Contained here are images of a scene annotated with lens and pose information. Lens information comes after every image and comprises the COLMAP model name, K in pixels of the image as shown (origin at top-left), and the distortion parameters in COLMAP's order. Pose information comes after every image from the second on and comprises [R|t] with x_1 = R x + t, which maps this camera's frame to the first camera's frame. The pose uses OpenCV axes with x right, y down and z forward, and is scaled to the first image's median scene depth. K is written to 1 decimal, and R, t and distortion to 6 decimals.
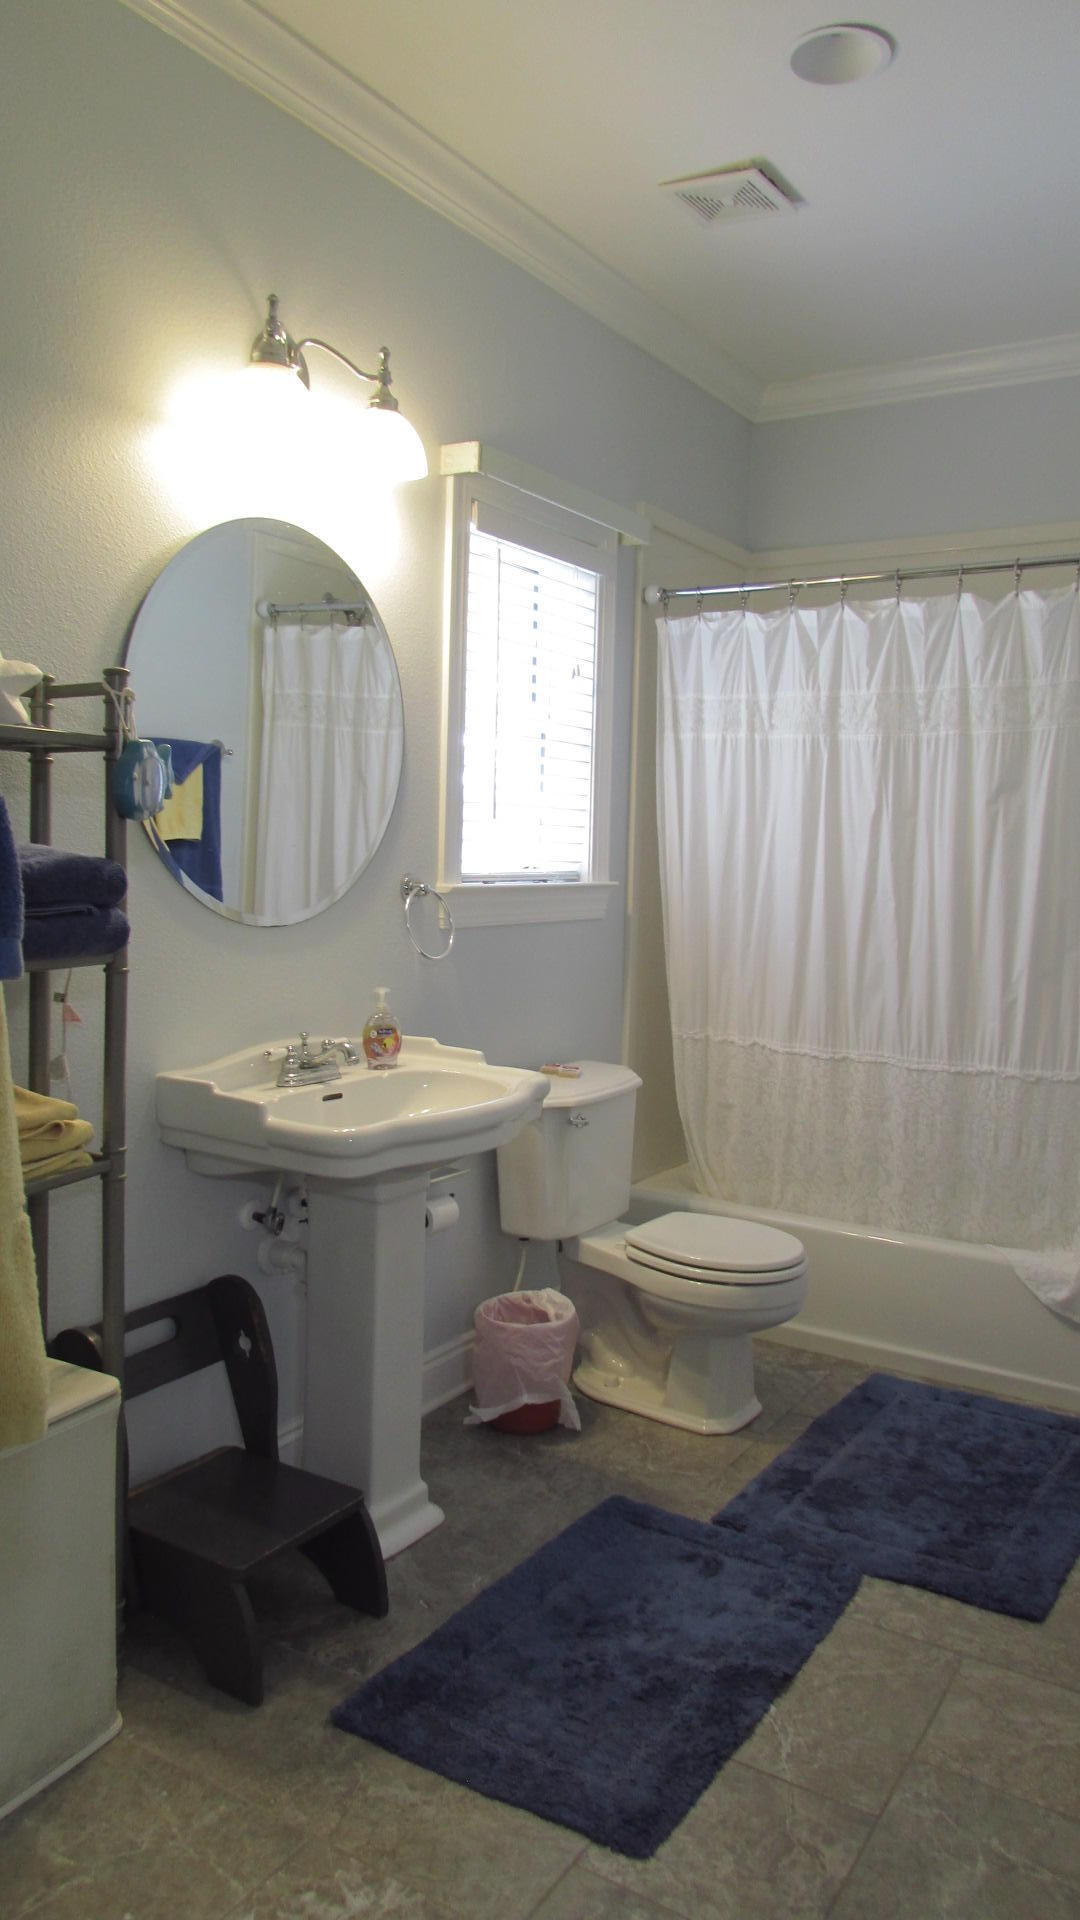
lens RADIAL K [[1378.0, 0, 540.0], [0, 1378.0, 960.0], [0, 0, 1]] dist [-0.030063, 0.001577]
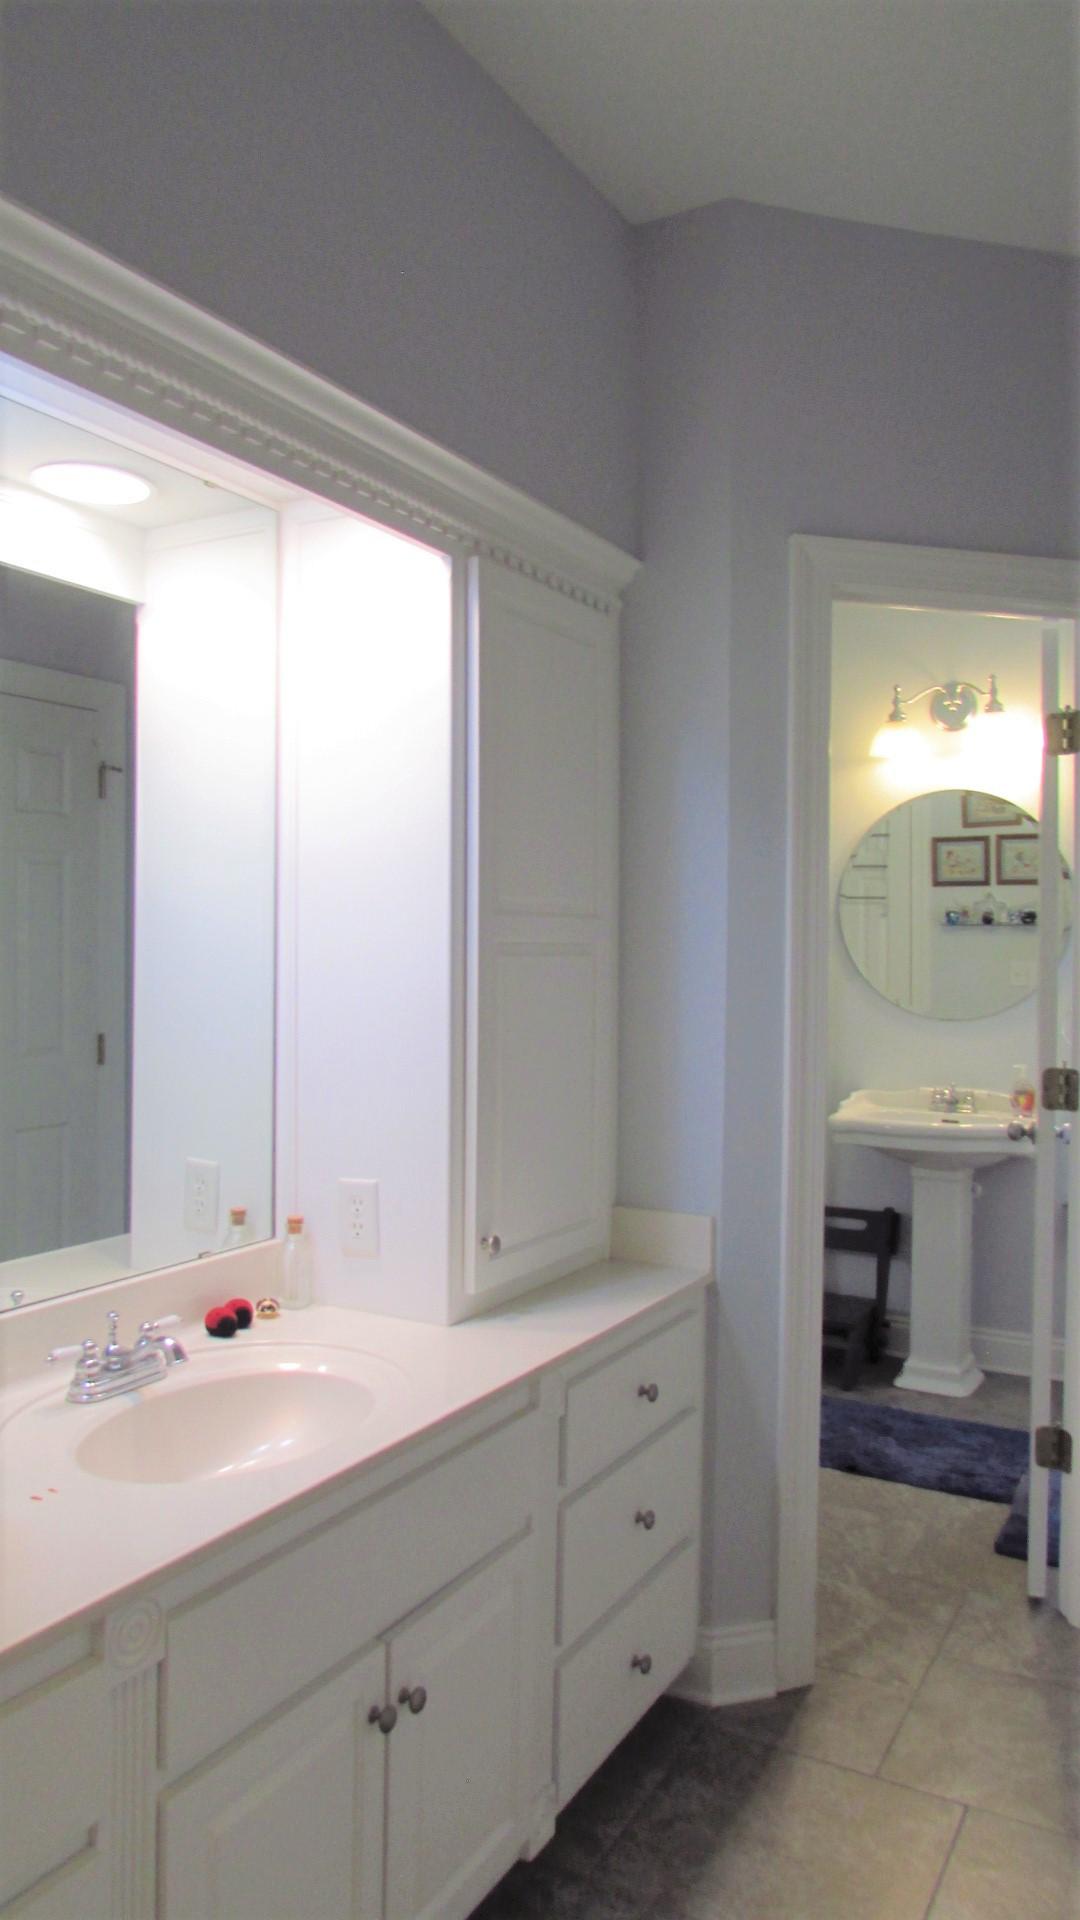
lens RADIAL K [[1378.0, 0, 540.0], [0, 1378.0, 960.0], [0, 0, 1]] dist [-0.030063, 0.001577]
pose [[0.047774, -0.028196, -0.998460, 1.618495], [-0.077422, 0.996490, -0.031844, -0.007418], [0.995853, 0.078824, 0.045423, 0.434620]]
